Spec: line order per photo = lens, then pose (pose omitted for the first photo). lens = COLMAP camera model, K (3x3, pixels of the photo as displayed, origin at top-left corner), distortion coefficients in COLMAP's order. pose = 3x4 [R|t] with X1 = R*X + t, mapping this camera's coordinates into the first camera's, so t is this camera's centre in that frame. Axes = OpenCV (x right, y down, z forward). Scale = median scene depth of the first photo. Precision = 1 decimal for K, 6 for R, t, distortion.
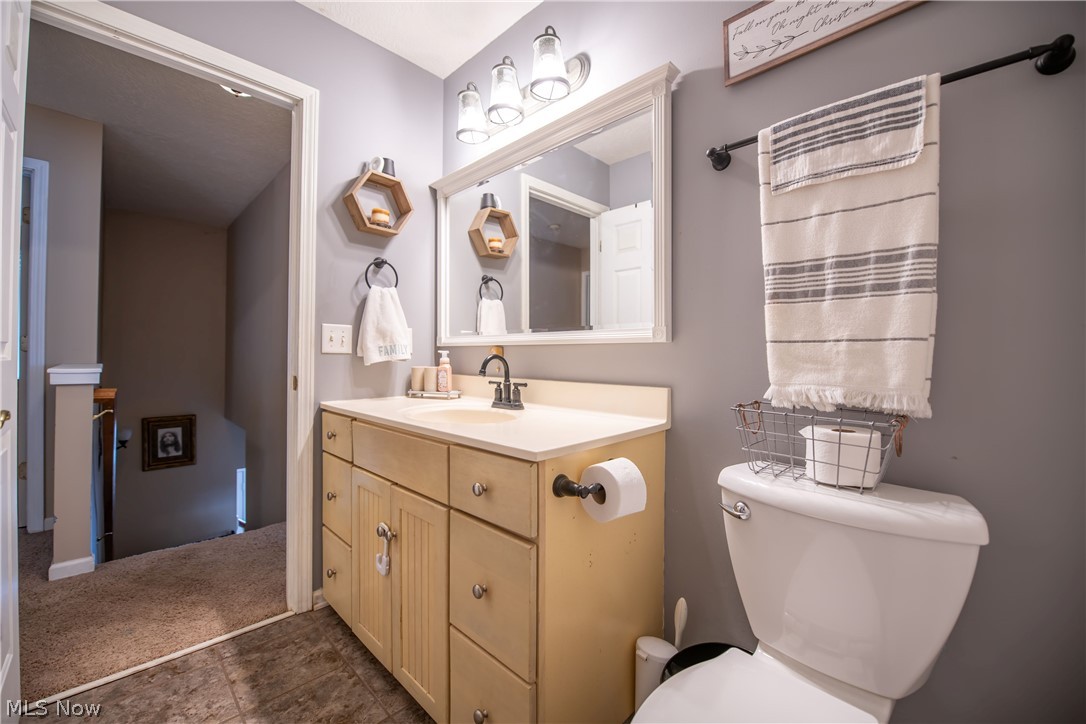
lens RADIAL K [[427.9, 0, 542.2], [0, 427.9, 357.0], [0, 0, 1]] dist [-0.015147, -0.002924]
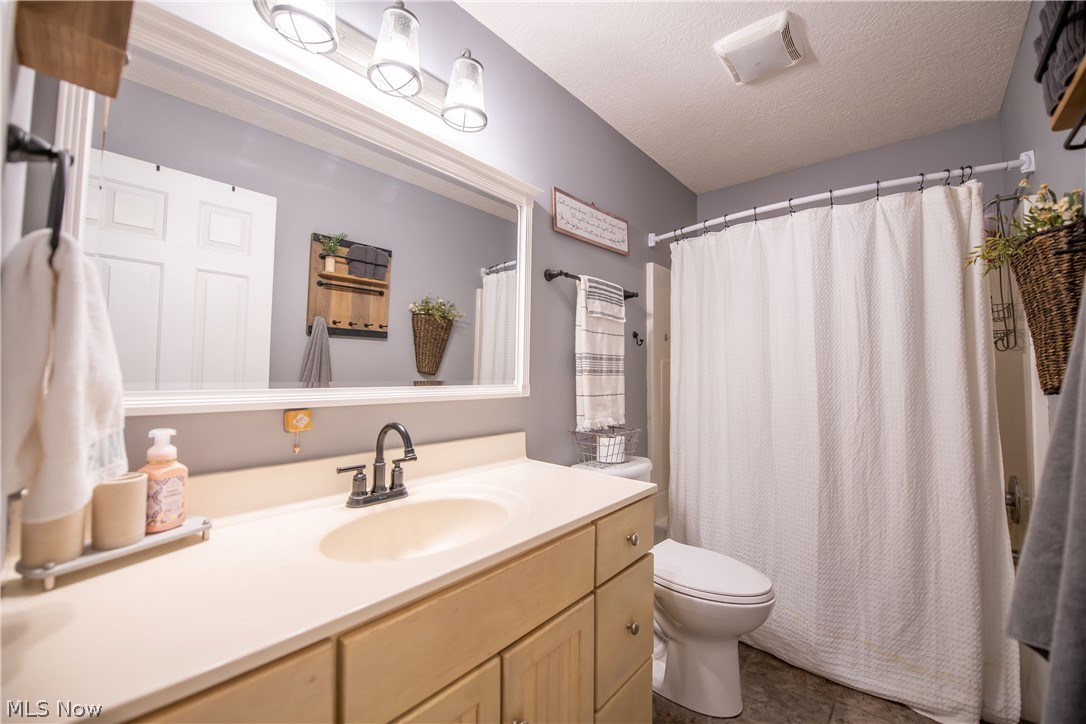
lens RADIAL K [[427.9, 0, 541.5], [0, 427.9, 364.0], [0, 0, 1]] dist [-0.015147, -0.002924]
pose [[-0.050738, 0.015907, 0.998585, -1.246822], [-0.002980, 0.999866, -0.016079, -0.138745], [-0.998708, -0.003791, -0.050684, 1.260800]]
